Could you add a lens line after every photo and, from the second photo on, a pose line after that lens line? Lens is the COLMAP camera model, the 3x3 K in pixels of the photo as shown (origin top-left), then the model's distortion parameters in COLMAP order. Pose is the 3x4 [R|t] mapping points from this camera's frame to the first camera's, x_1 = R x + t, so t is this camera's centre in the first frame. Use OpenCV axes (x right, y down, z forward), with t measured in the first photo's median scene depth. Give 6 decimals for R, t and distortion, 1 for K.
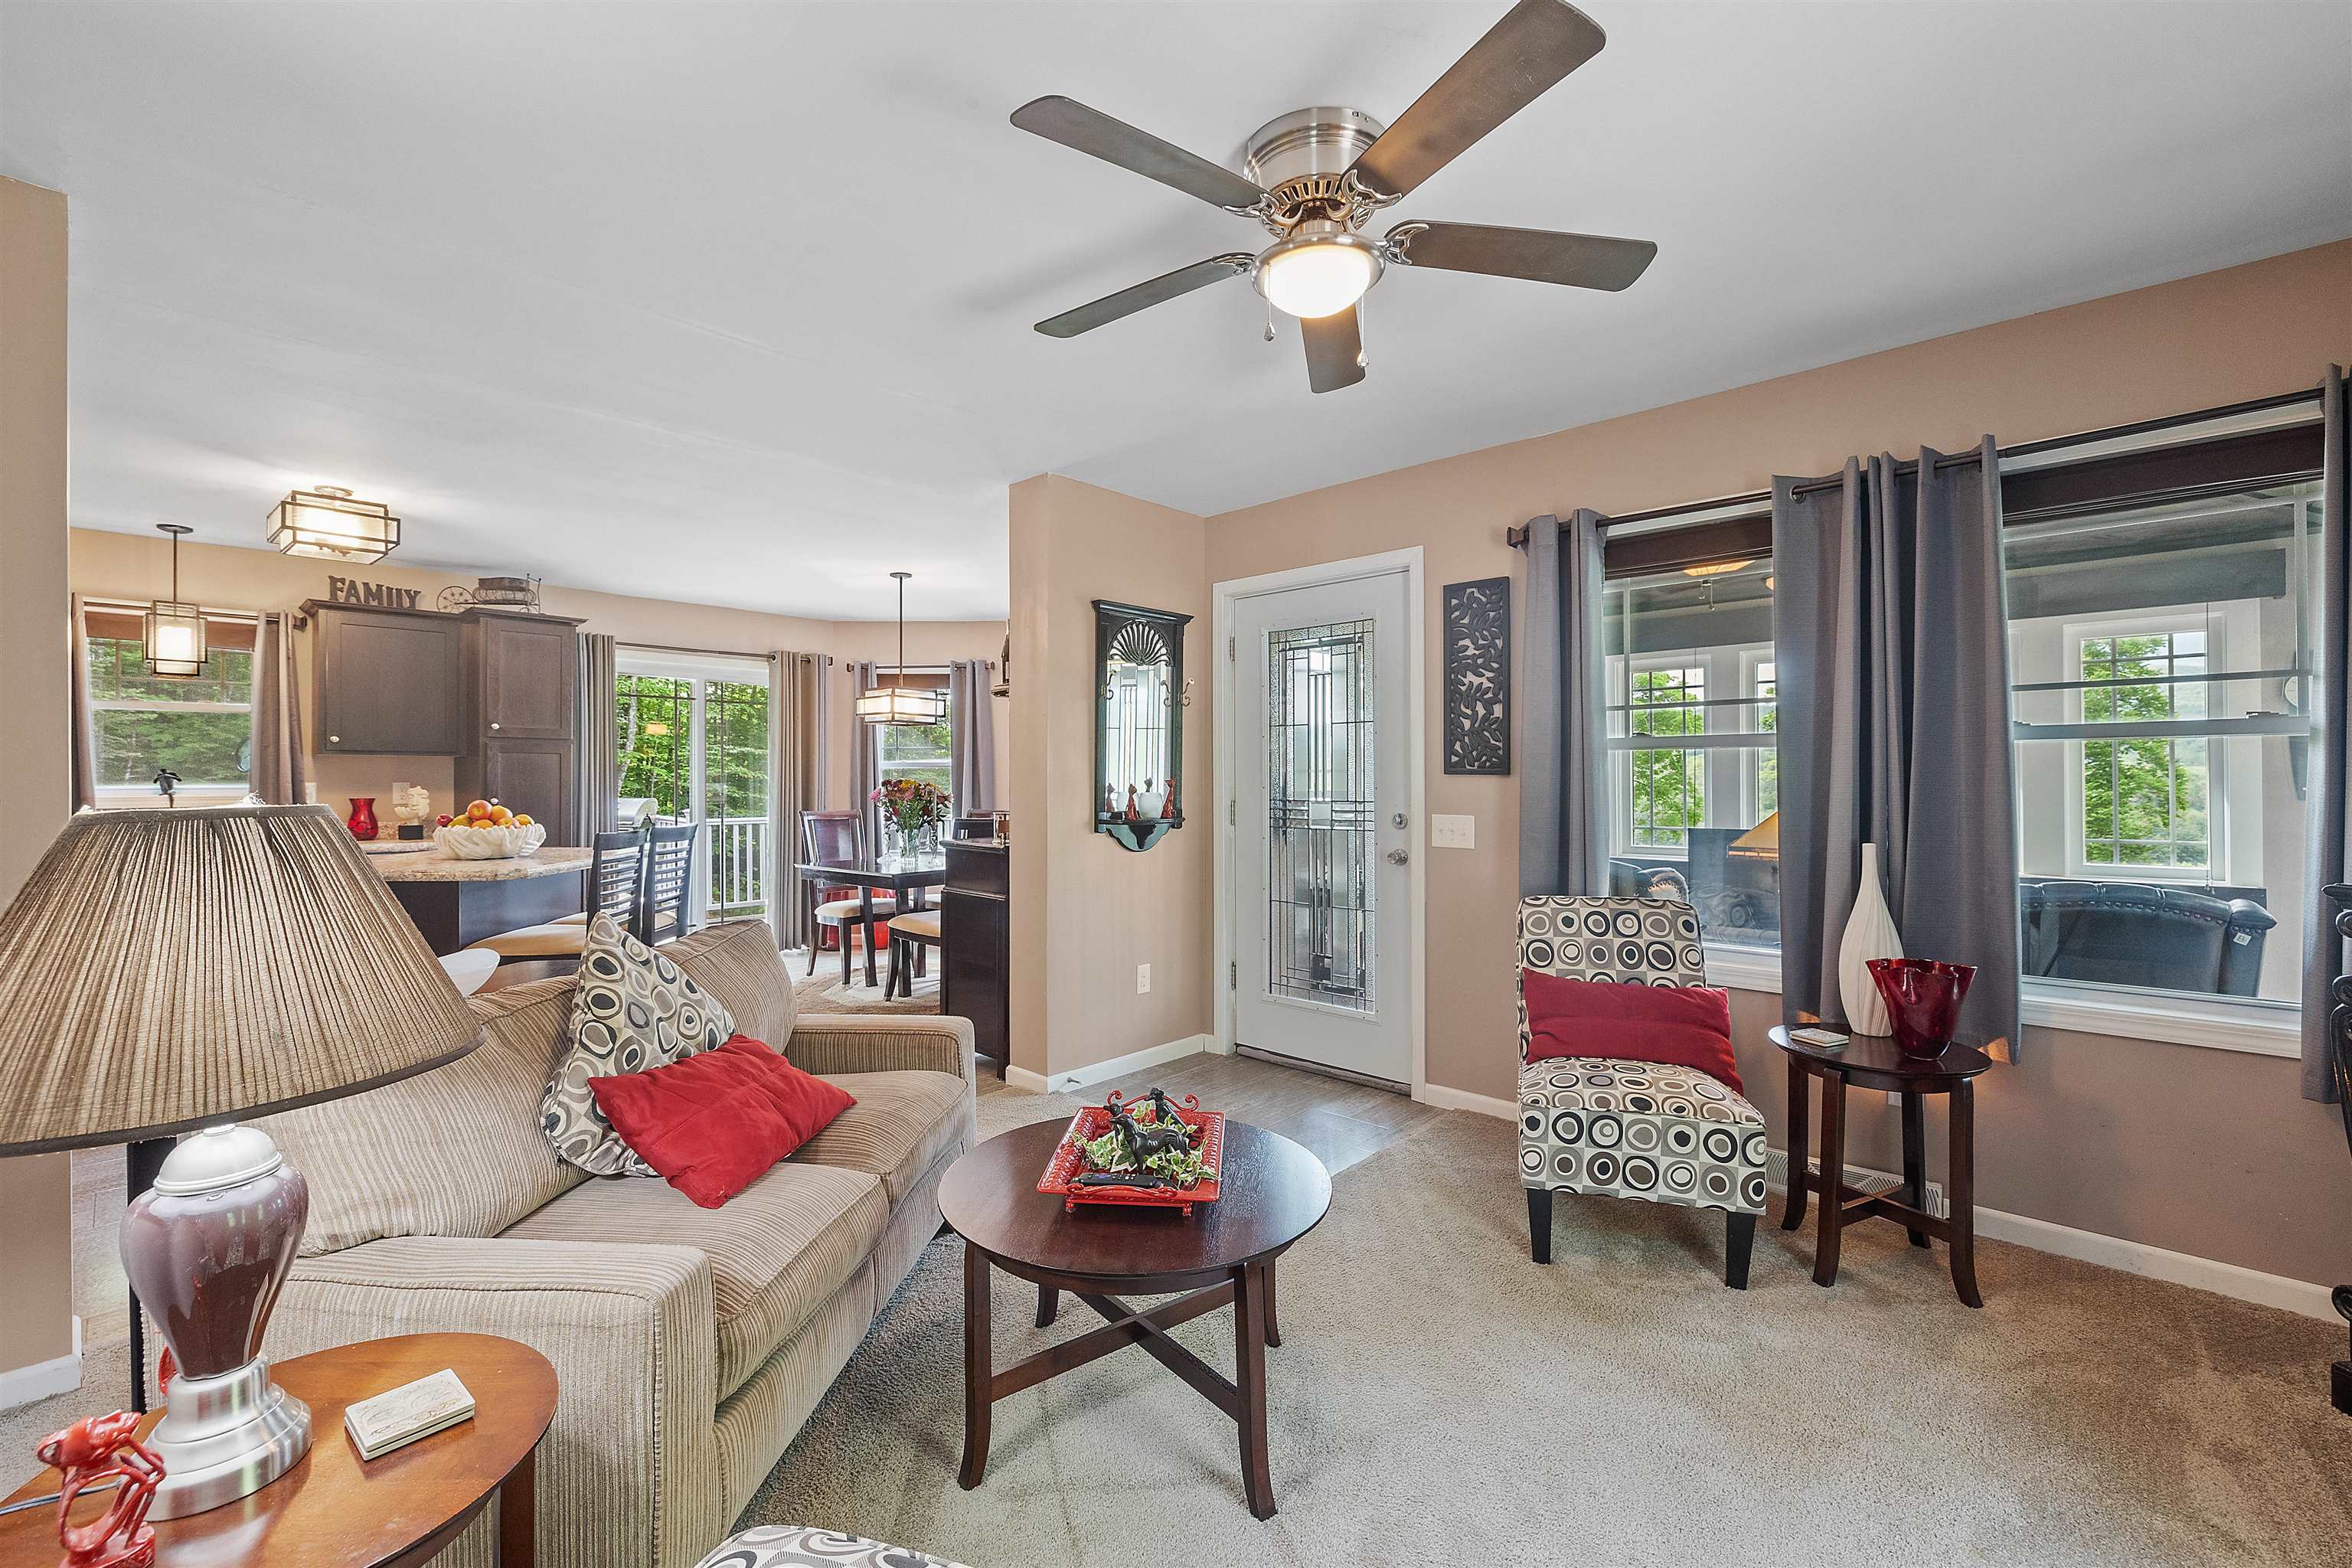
lens RADIAL K [[1008.9, 0, 1171.1], [0, 1008.9, 777.1], [0, 0, 1]] dist [0.000797, 0.000012]
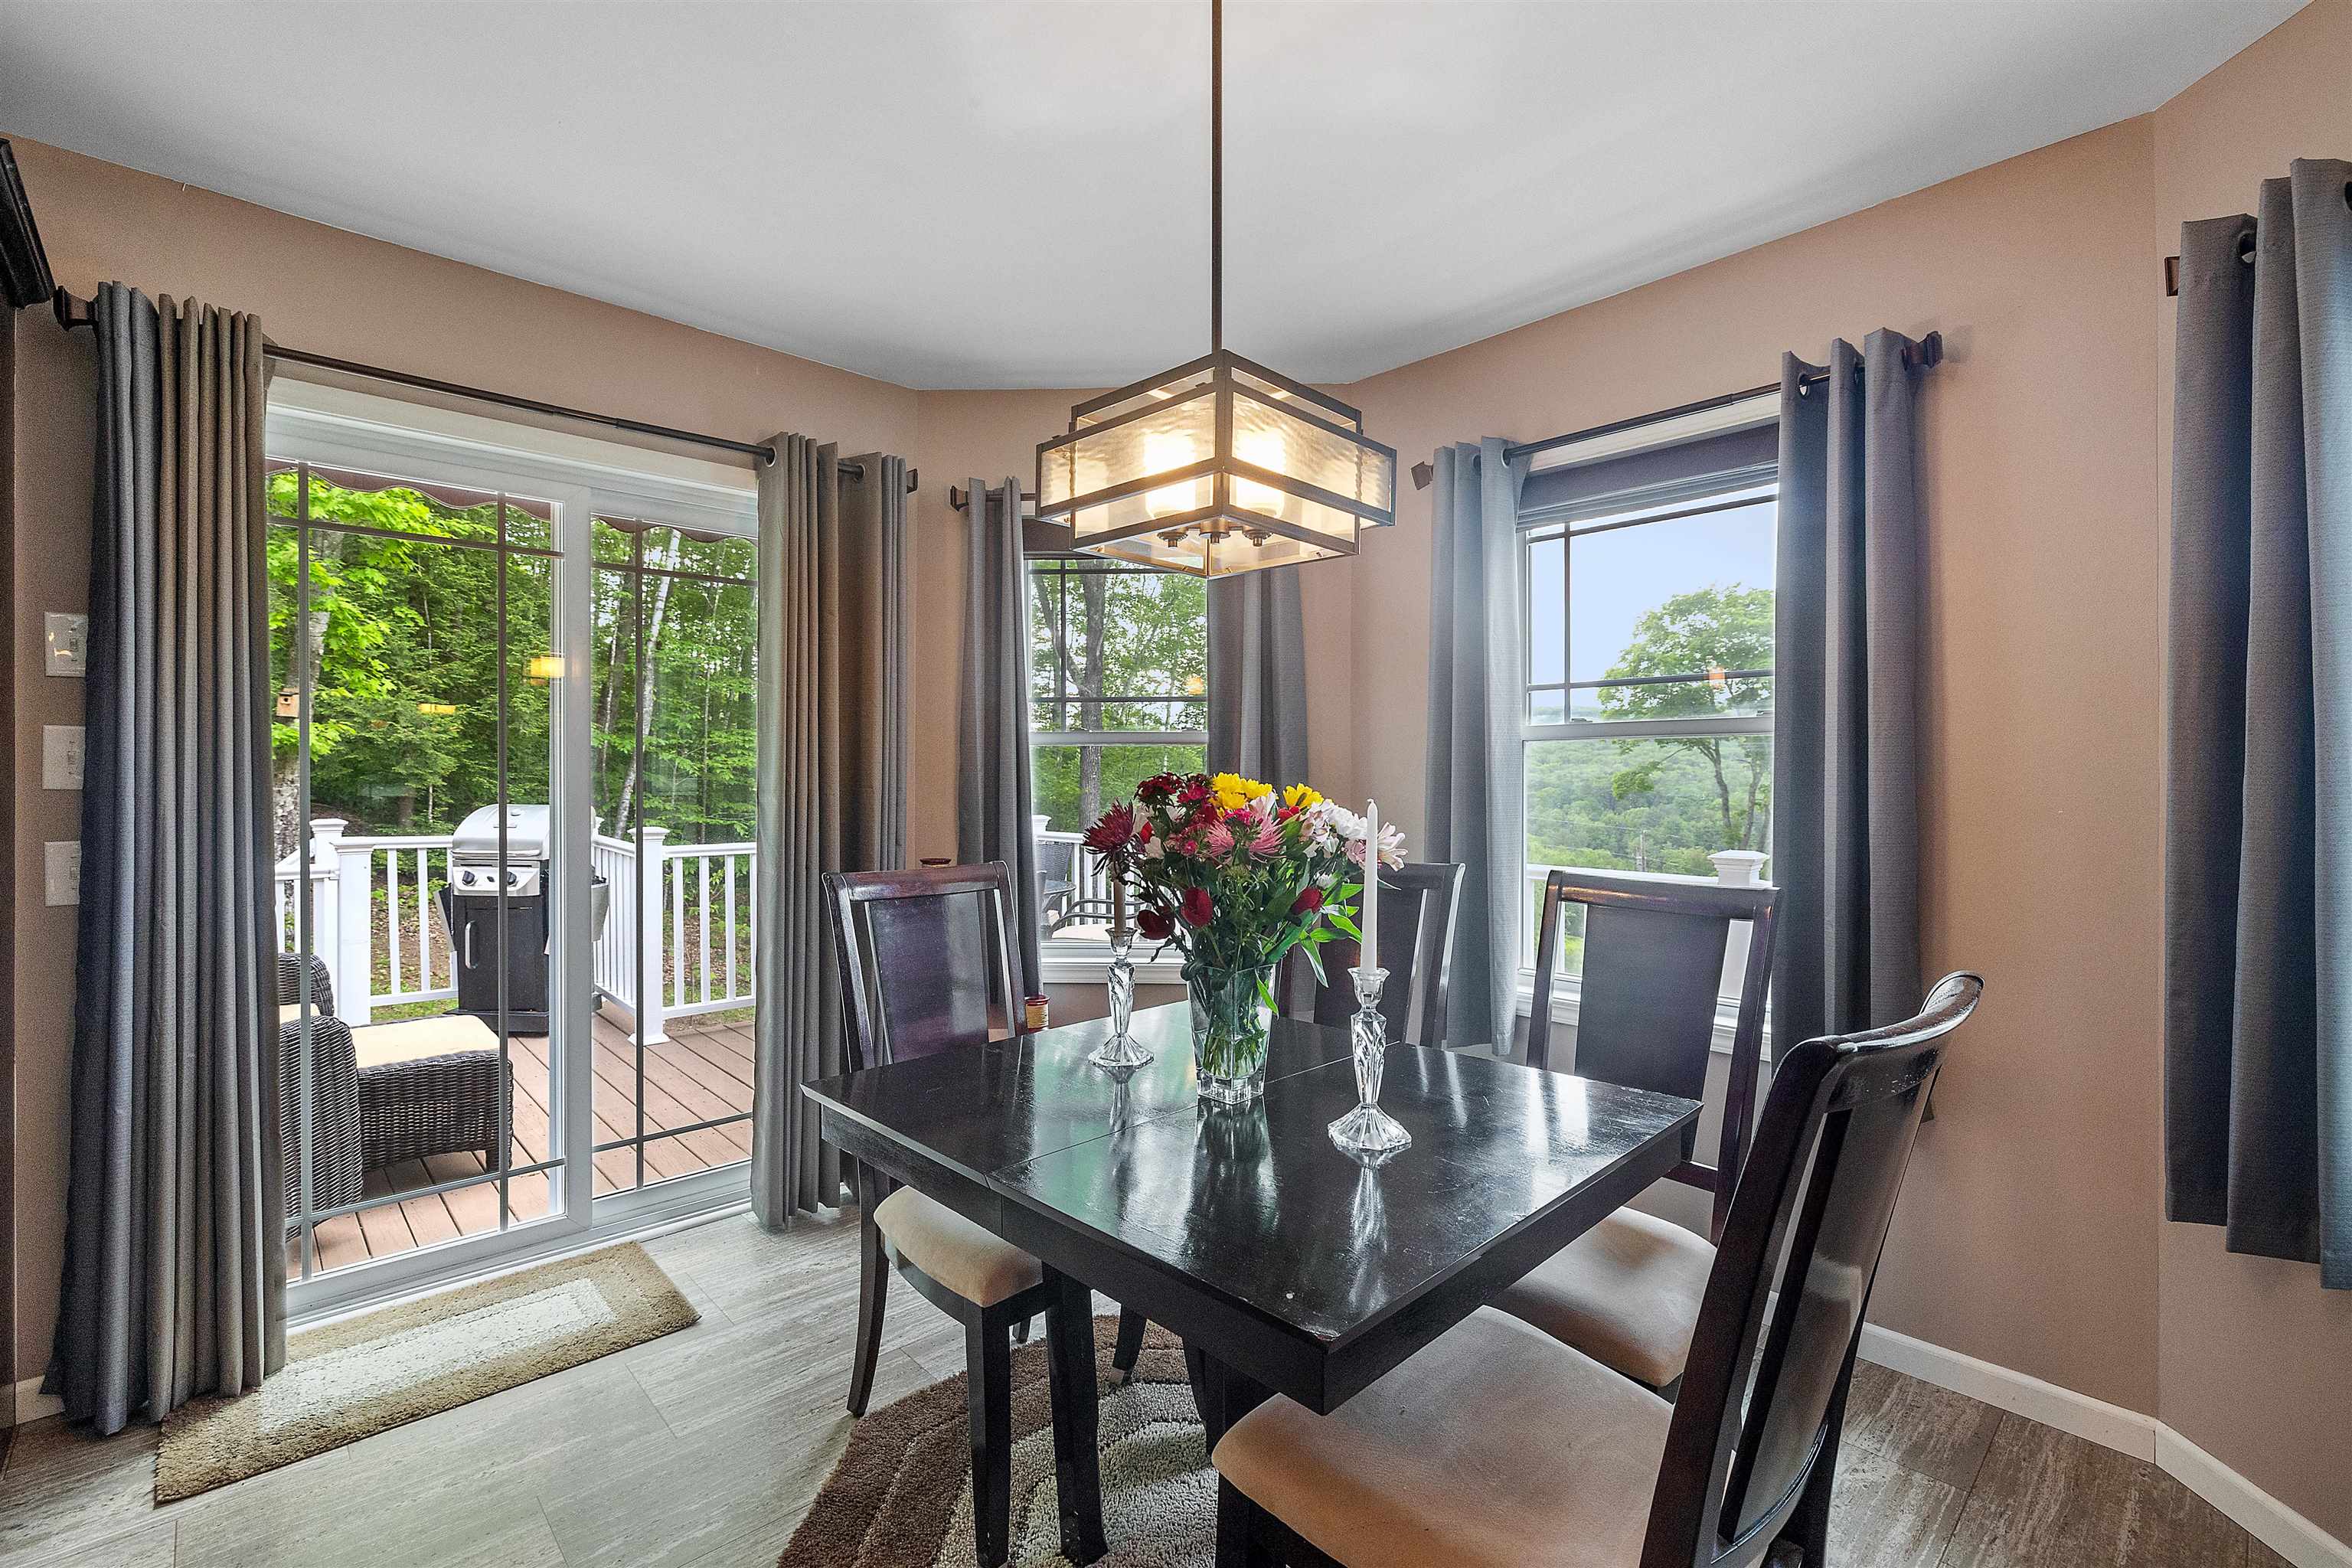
lens RADIAL K [[1070.8, 0, 1176.0], [0, 1070.8, 784.0], [0, 0, 1]] dist [0.017365, 0.000151]
pose [[0.999729, 0.007537, -0.022020, -0.225921], [-0.007083, 0.999762, 0.020656, -0.005288], [0.022171, -0.020495, 0.999544, 0.583620]]
